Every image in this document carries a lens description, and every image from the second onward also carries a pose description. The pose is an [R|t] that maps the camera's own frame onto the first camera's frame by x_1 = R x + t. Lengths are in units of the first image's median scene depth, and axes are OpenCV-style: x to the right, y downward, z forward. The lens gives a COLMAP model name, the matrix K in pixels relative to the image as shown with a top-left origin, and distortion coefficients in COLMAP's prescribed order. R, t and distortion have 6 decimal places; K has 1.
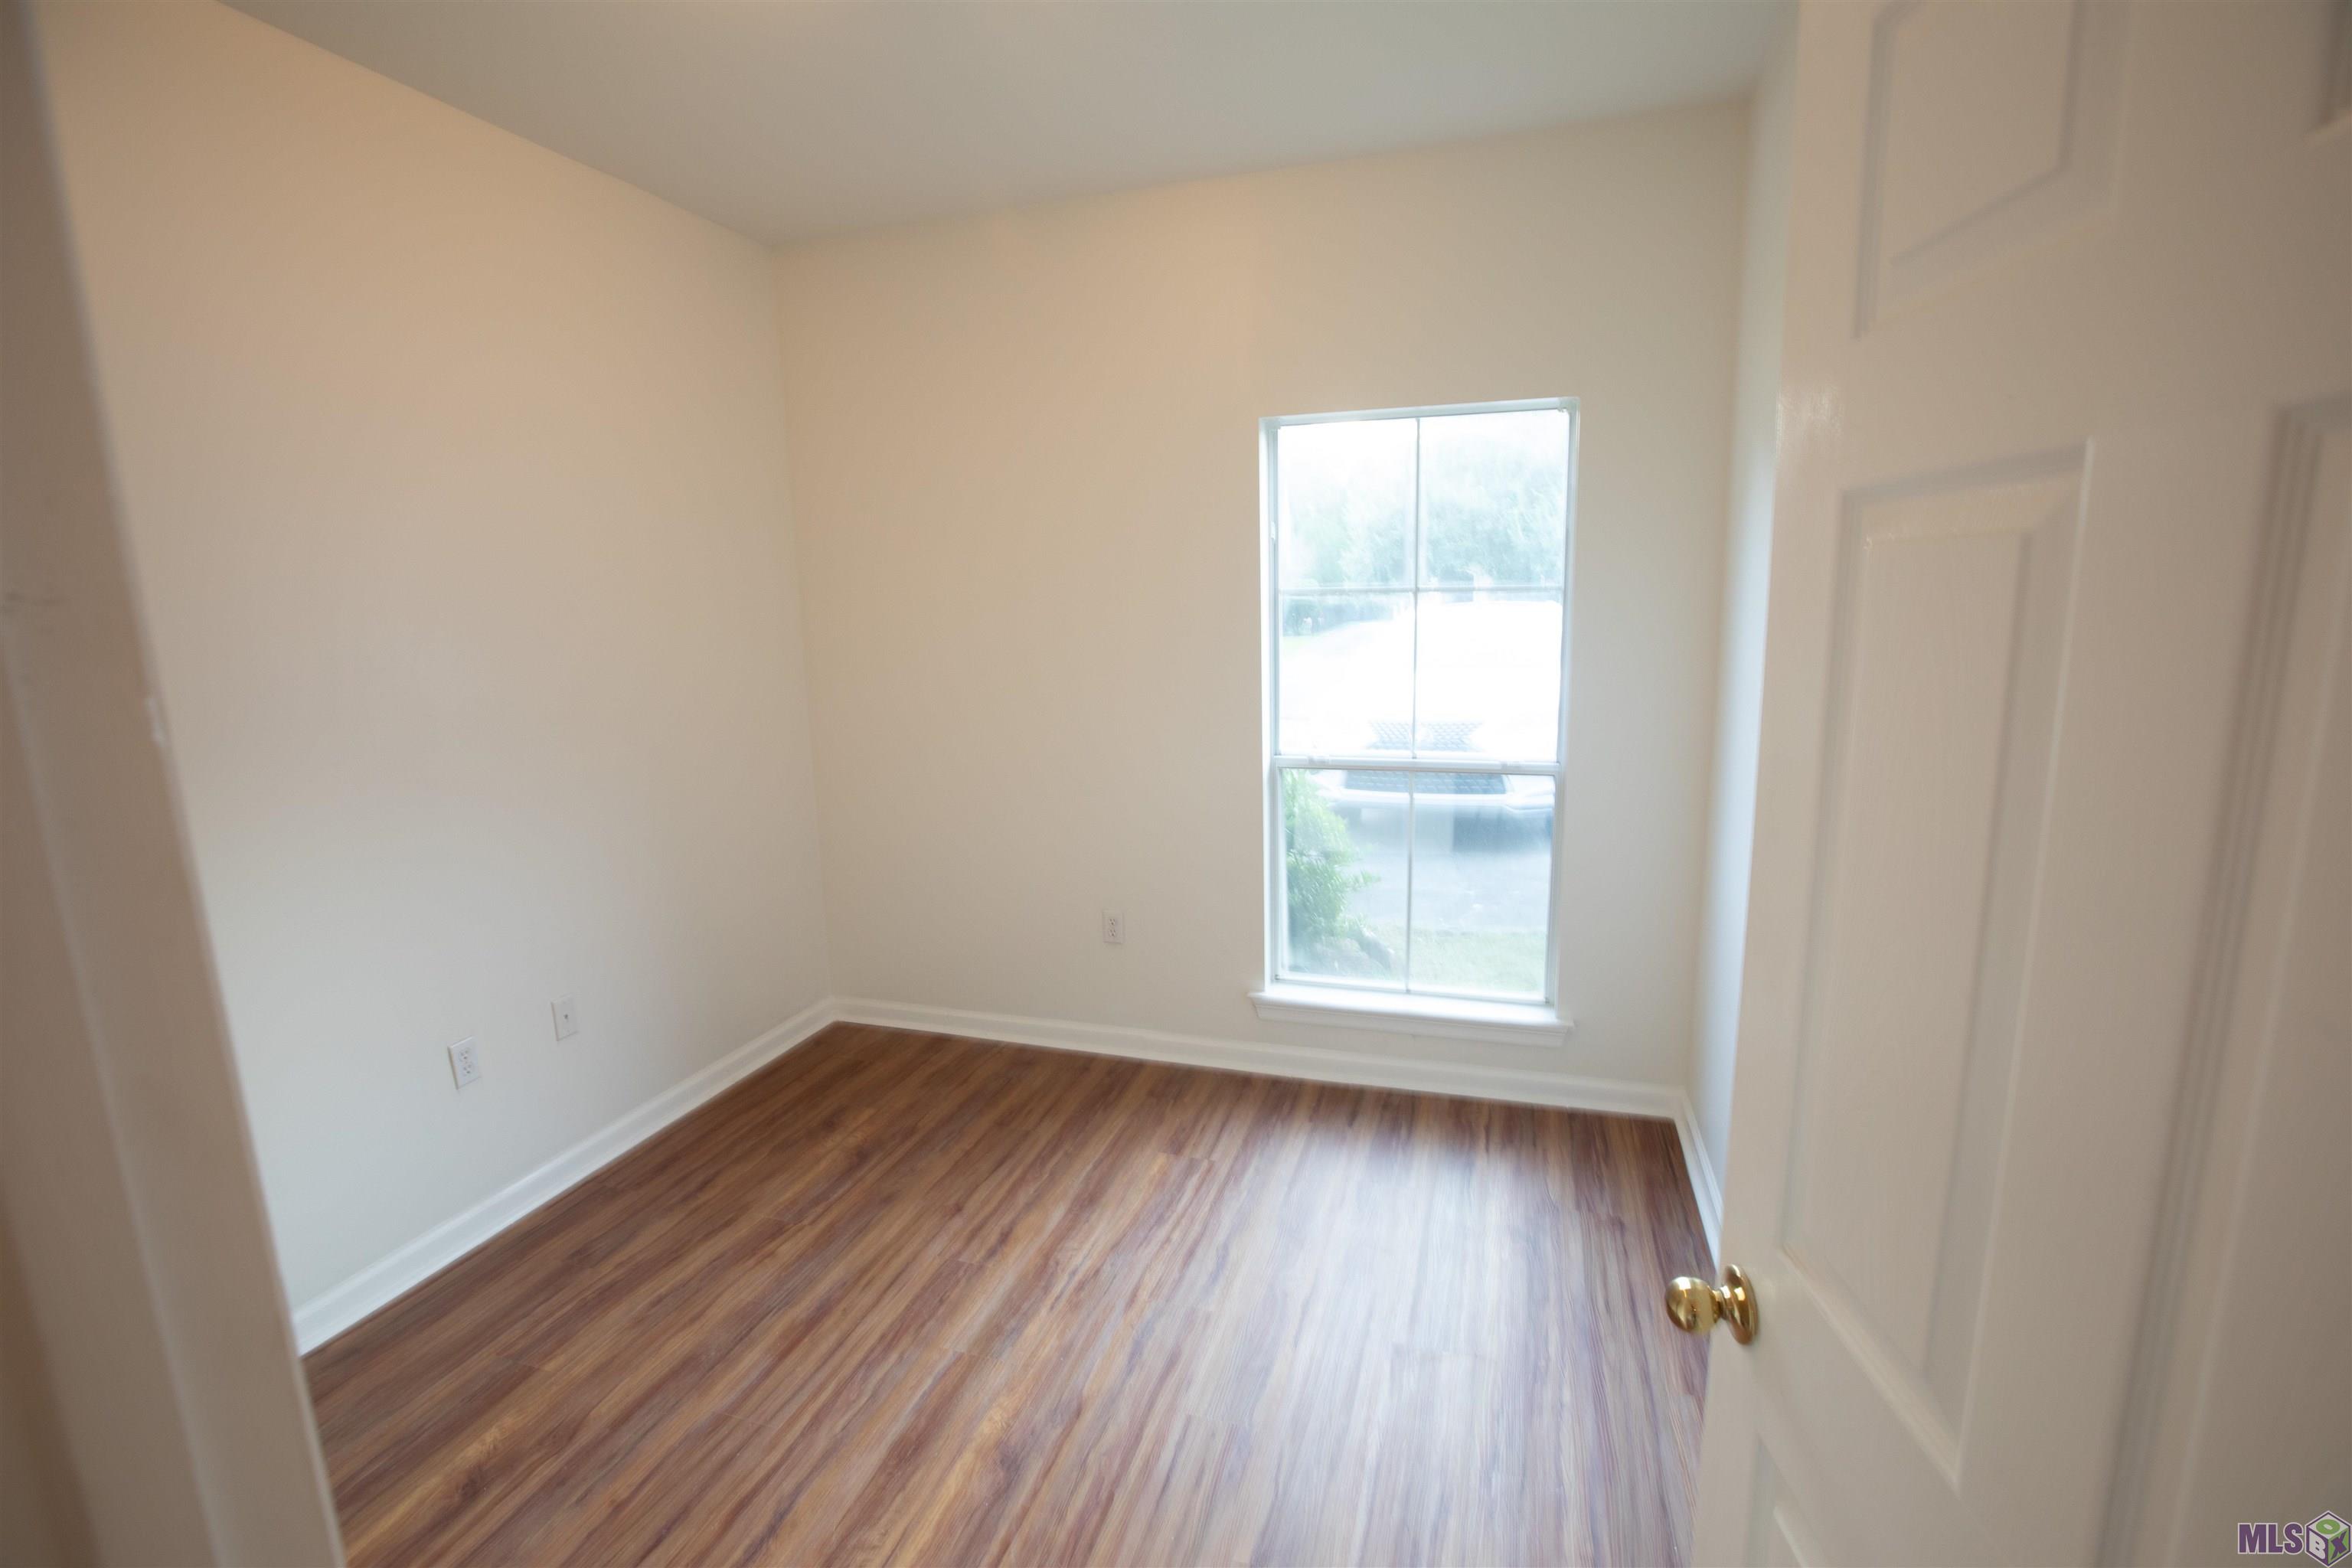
lens RADIAL K [[1061.5, 0, 1177.6], [0, 1061.5, 787.3], [0, 0, 1]] dist [-0.017514, 0.002211]
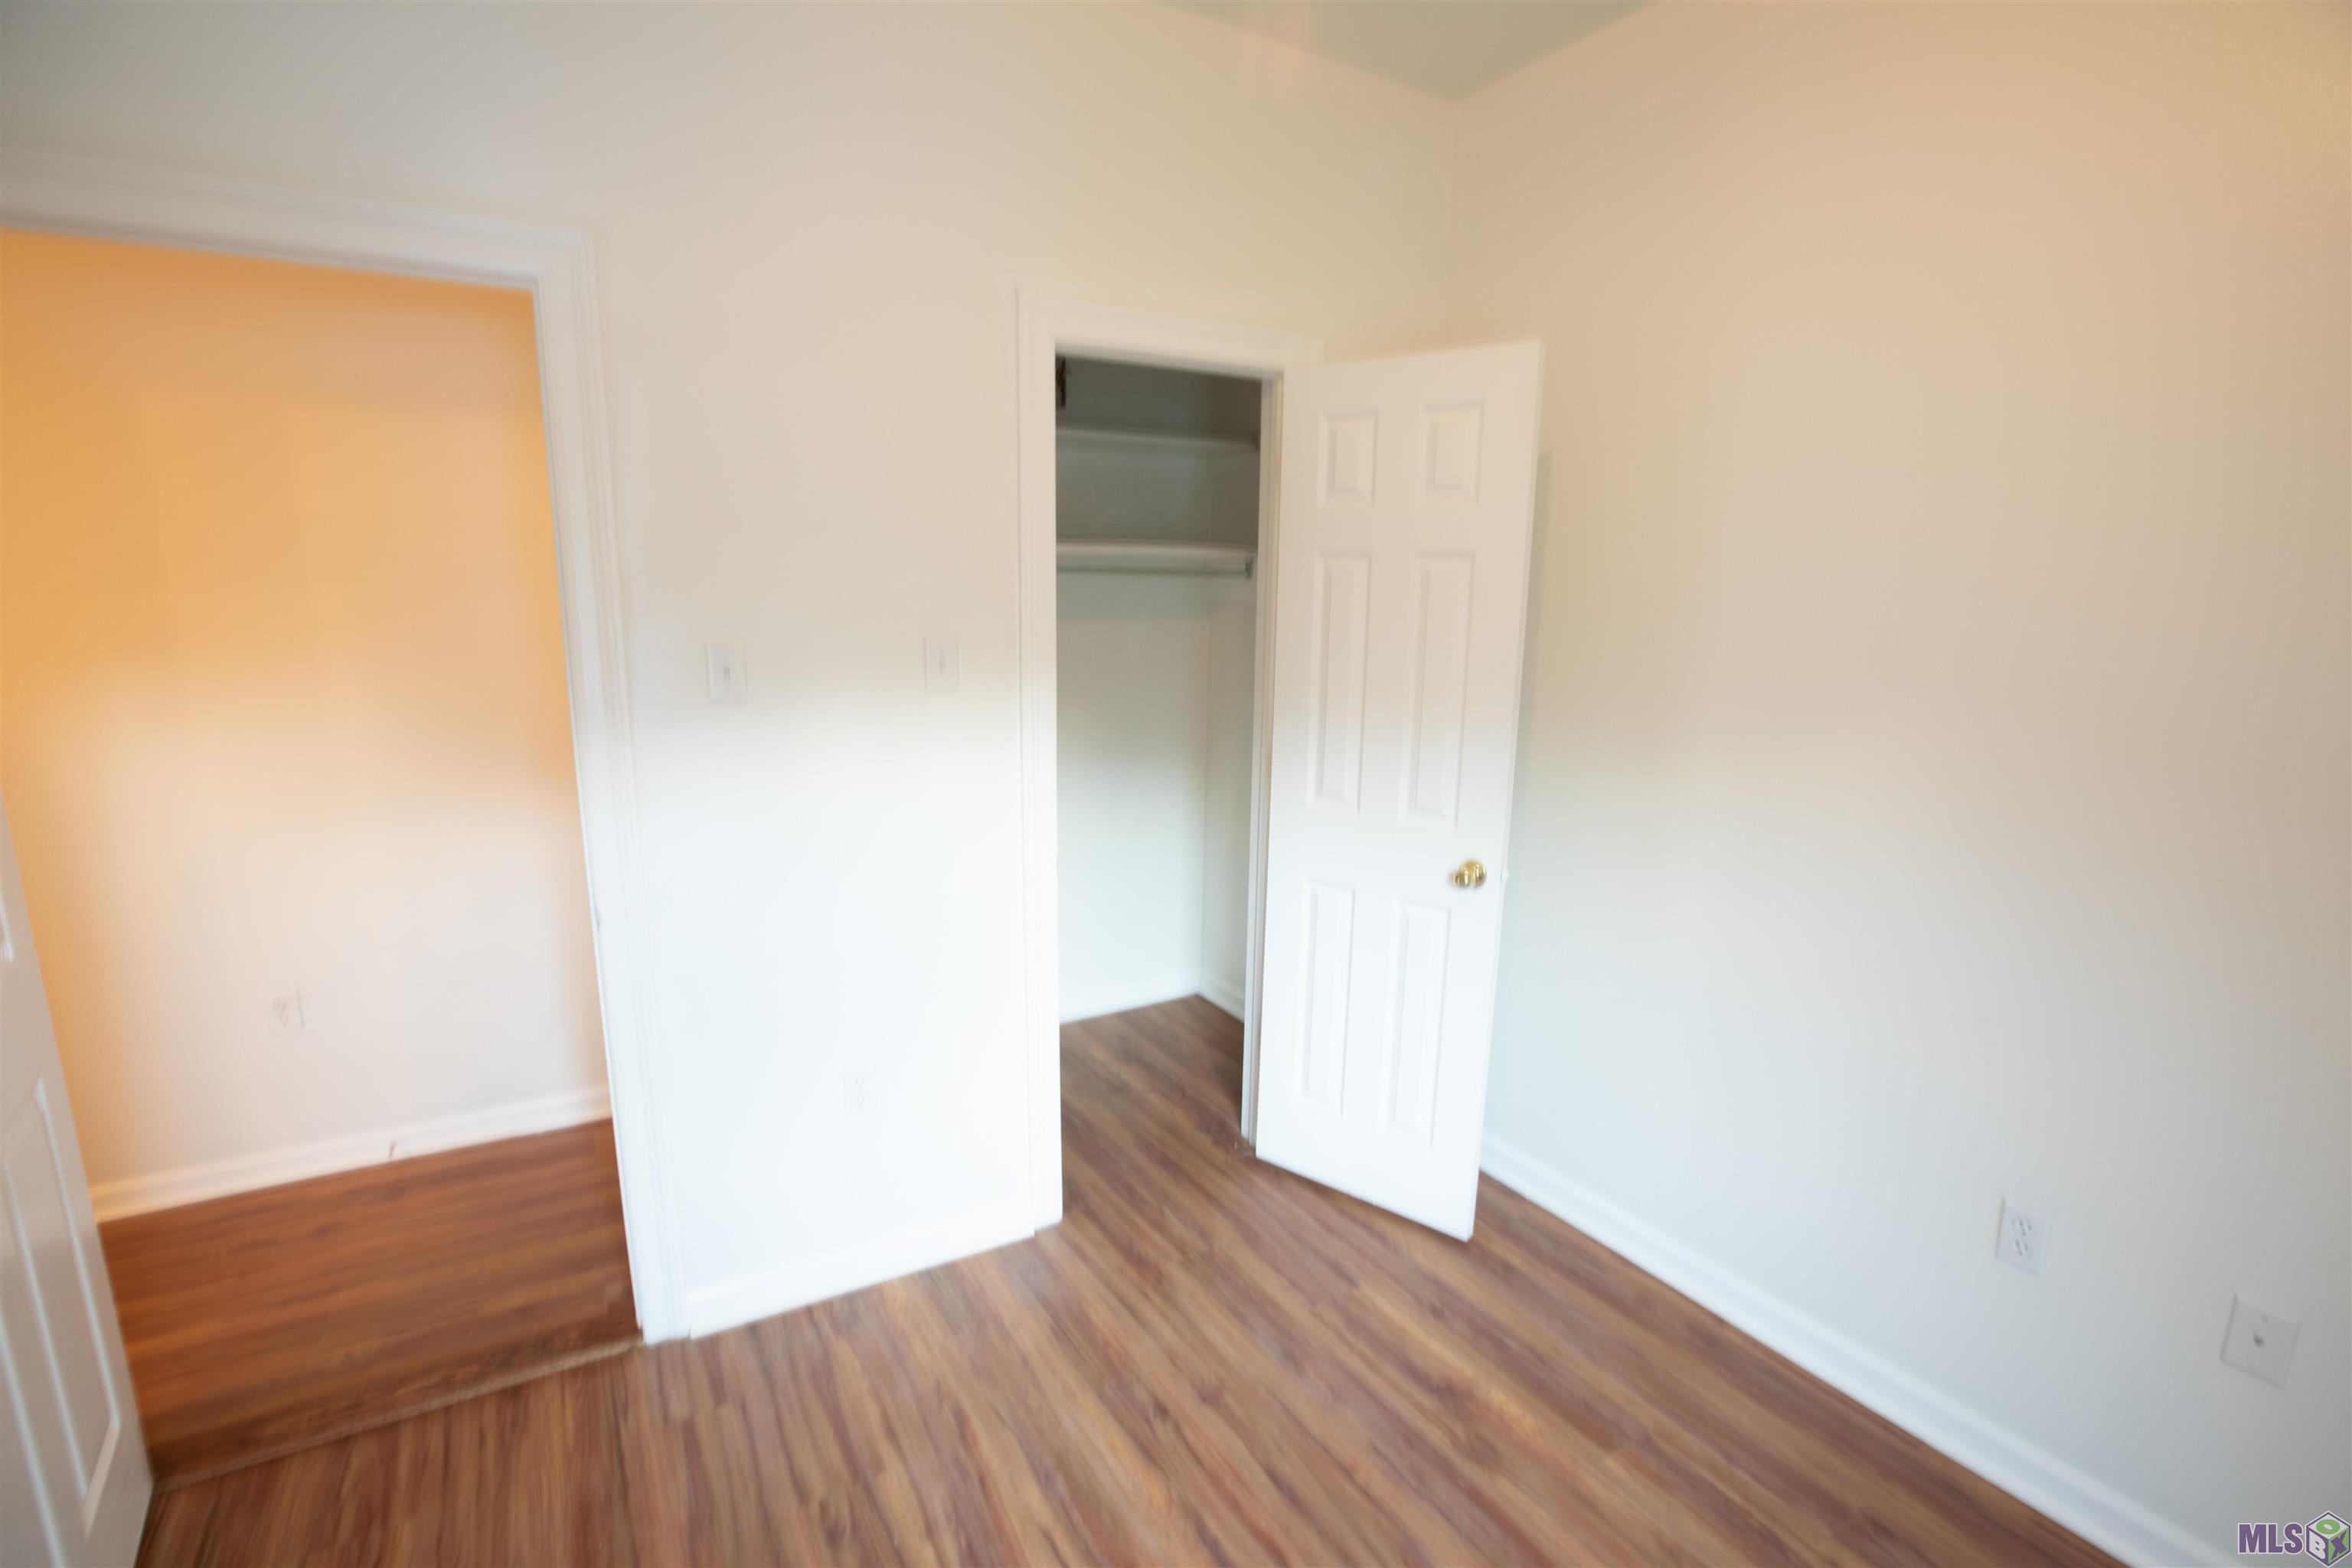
lens RADIAL K [[1061.5, 0, 1172.9], [0, 1061.5, 790.9], [0, 0, 1]] dist [-0.017514, 0.002211]
pose [[-0.650146, 0.167436, -0.741131, 0.201838], [-0.130842, 0.936174, 0.326280, -0.218098], [0.748459, 0.309101, -0.586742, 1.148583]]
